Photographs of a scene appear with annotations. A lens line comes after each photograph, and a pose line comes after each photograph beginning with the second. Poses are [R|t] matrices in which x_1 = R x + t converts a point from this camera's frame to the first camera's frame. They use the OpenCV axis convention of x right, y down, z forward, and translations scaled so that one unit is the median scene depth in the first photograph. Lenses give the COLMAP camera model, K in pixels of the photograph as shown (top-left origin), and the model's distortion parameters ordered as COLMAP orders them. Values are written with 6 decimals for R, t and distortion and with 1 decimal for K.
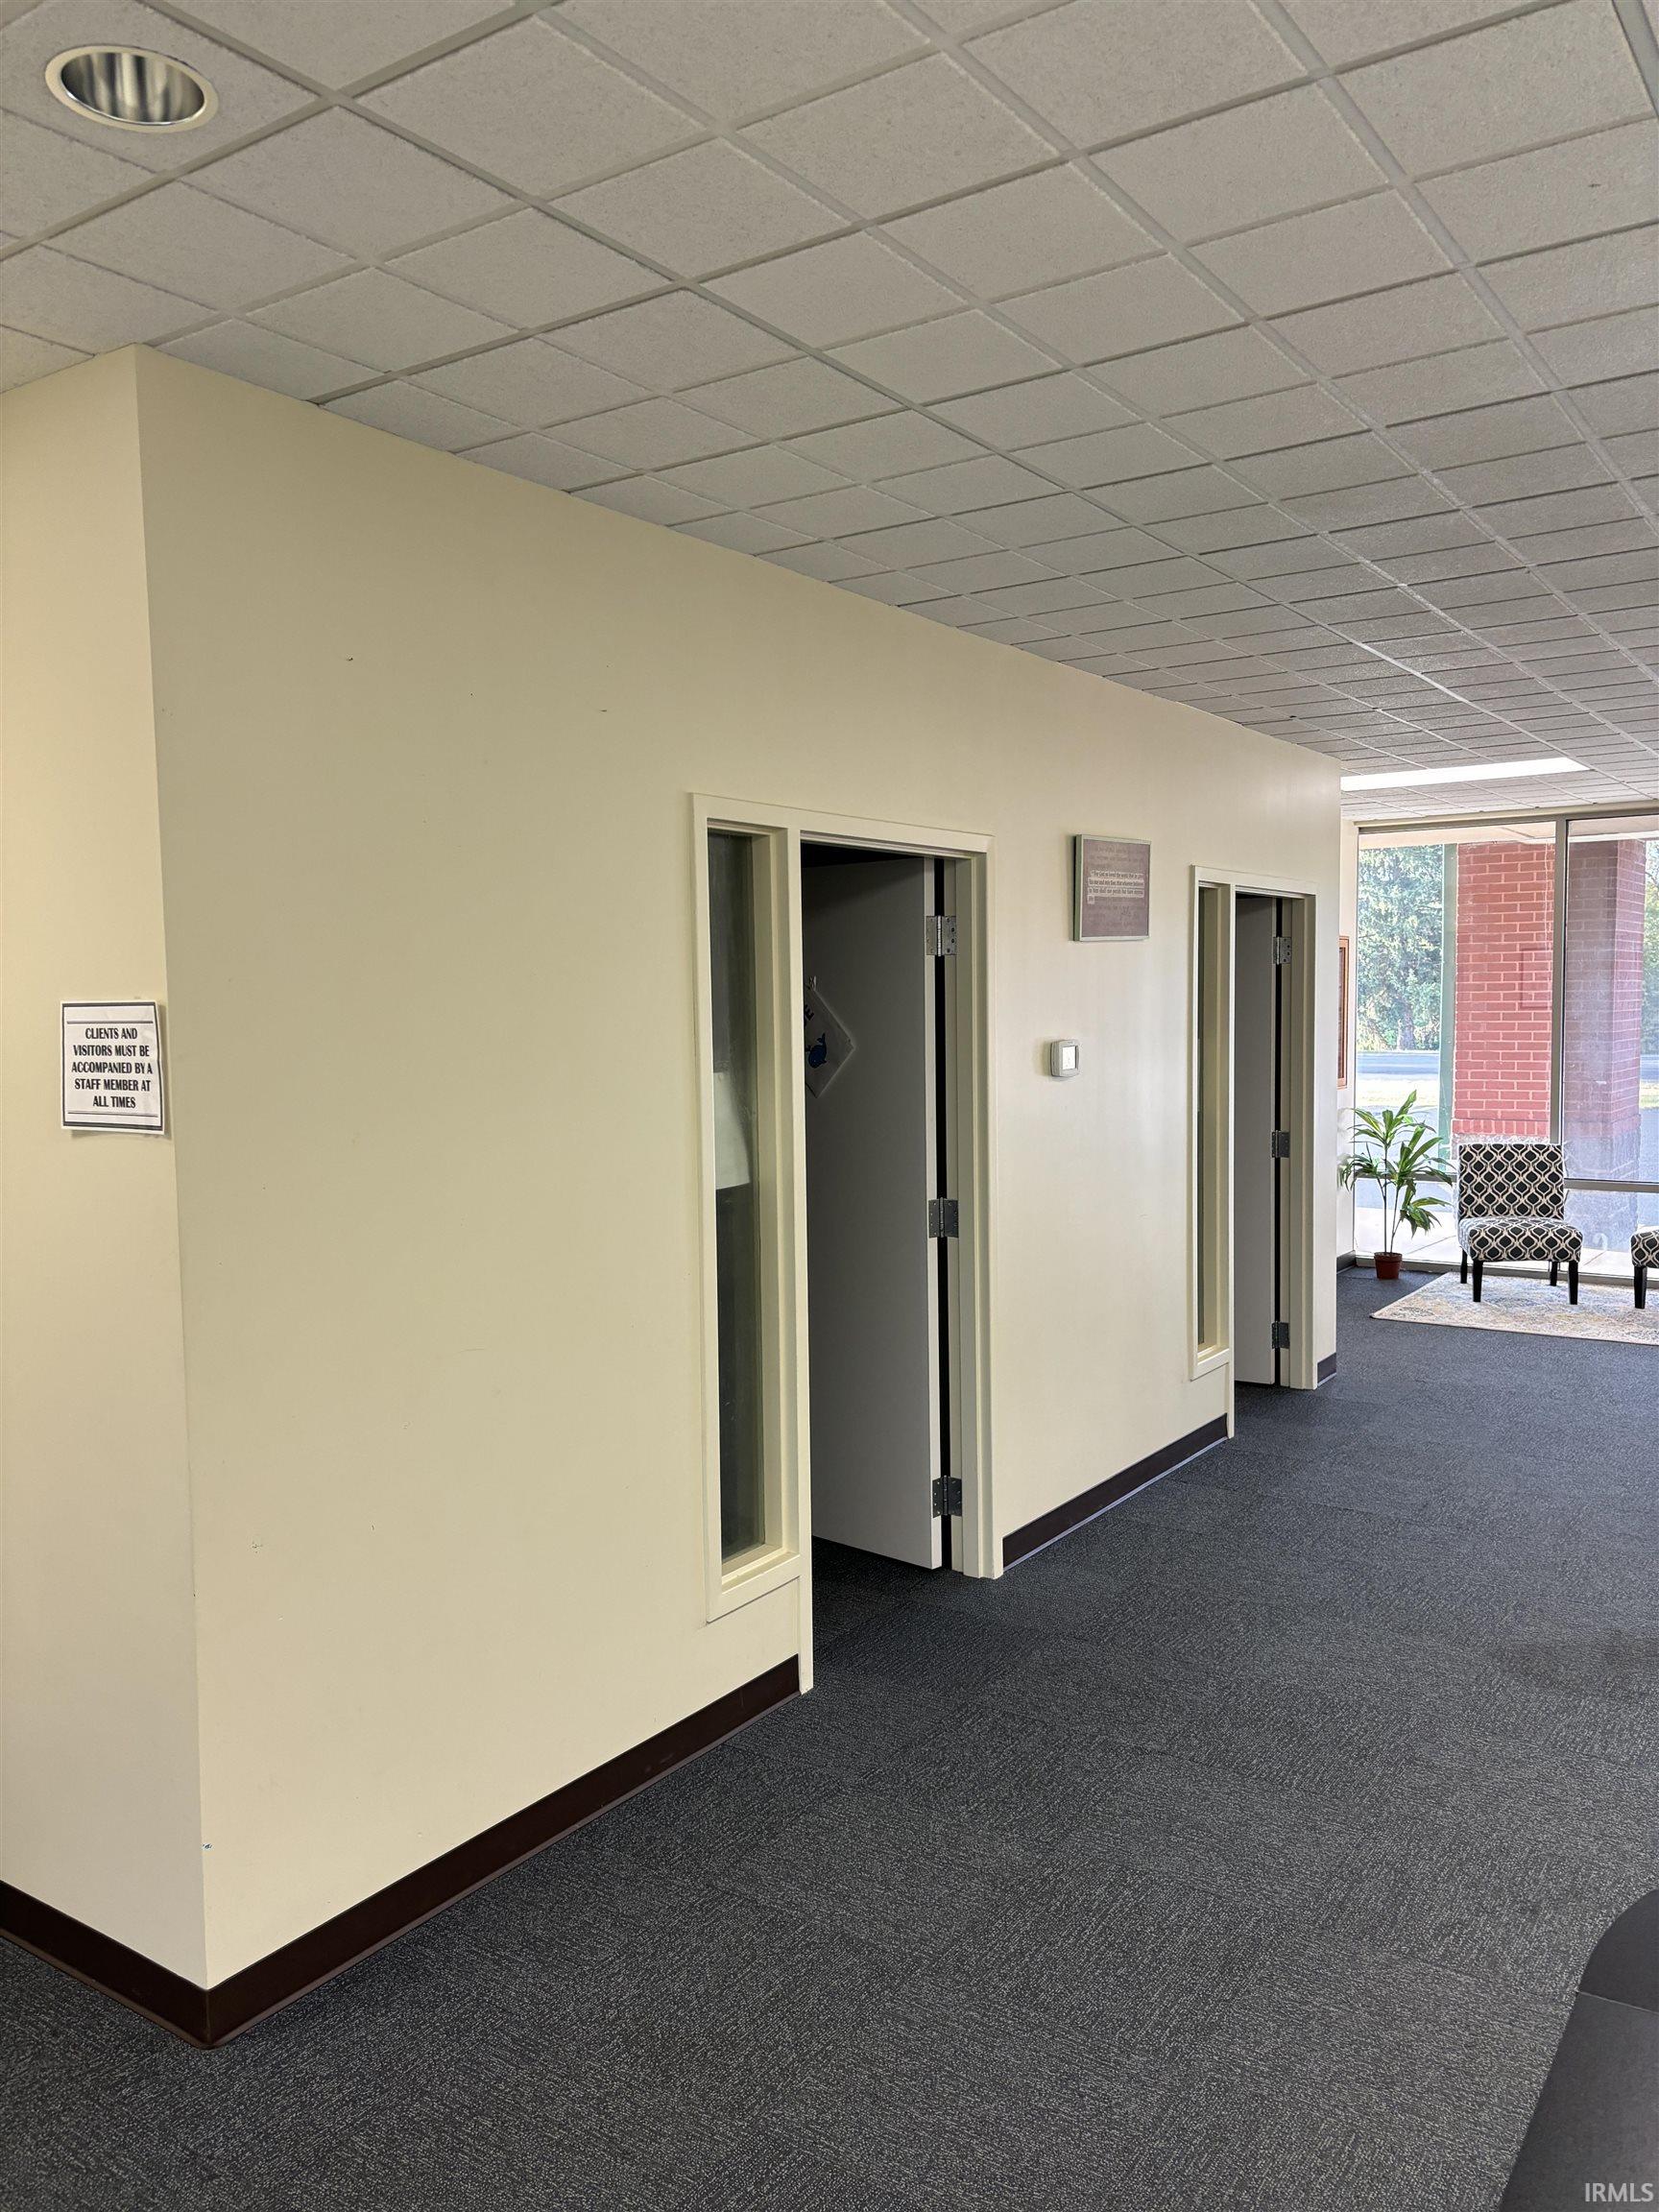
lens RADIAL K [[1669.0, 0, 829.5], [0, 1669.0, 1106.0], [0, 0, 1]] dist [0.081663, -0.066858]
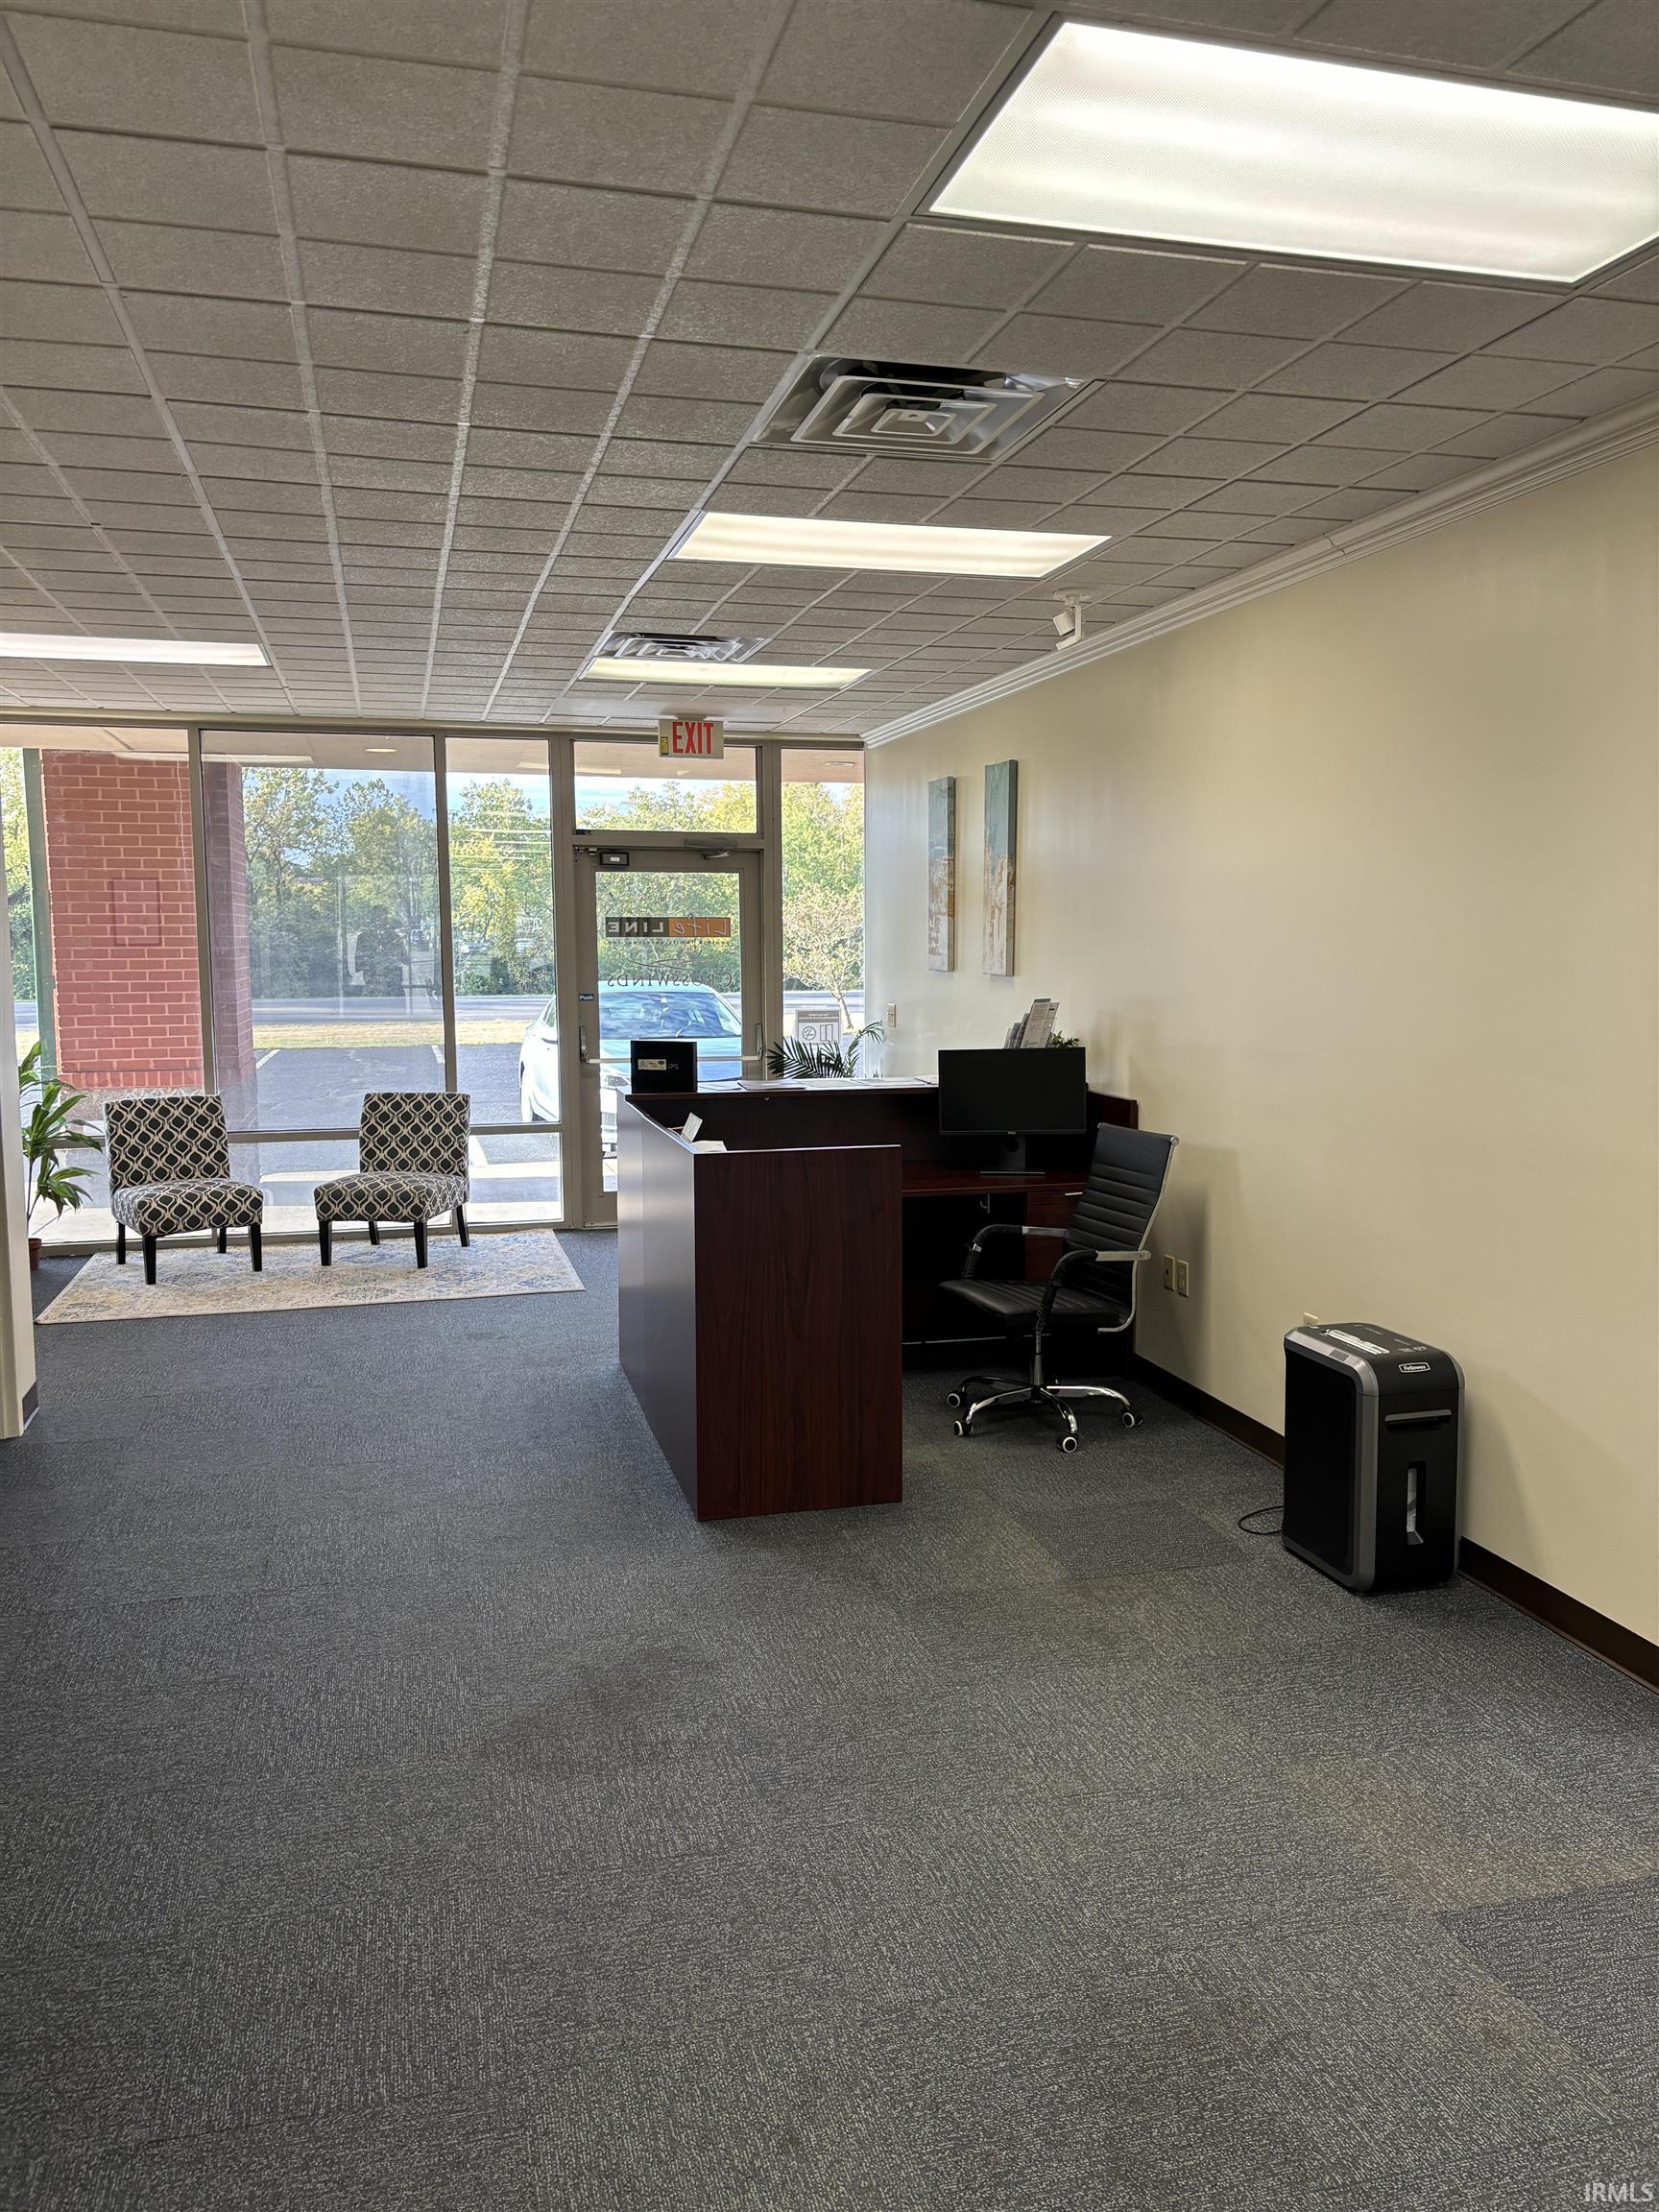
lens RADIAL K [[1666.4, 0, 827.5], [0, 1666.4, 1123.1], [0, 0, 1]] dist [0.019167, 0.003802]
pose [[0.646611, -0.074754, 0.759148, -0.038330], [0.043568, 0.997181, 0.061085, -0.002902], [-0.761574, -0.006424, 0.648046, 0.217716]]
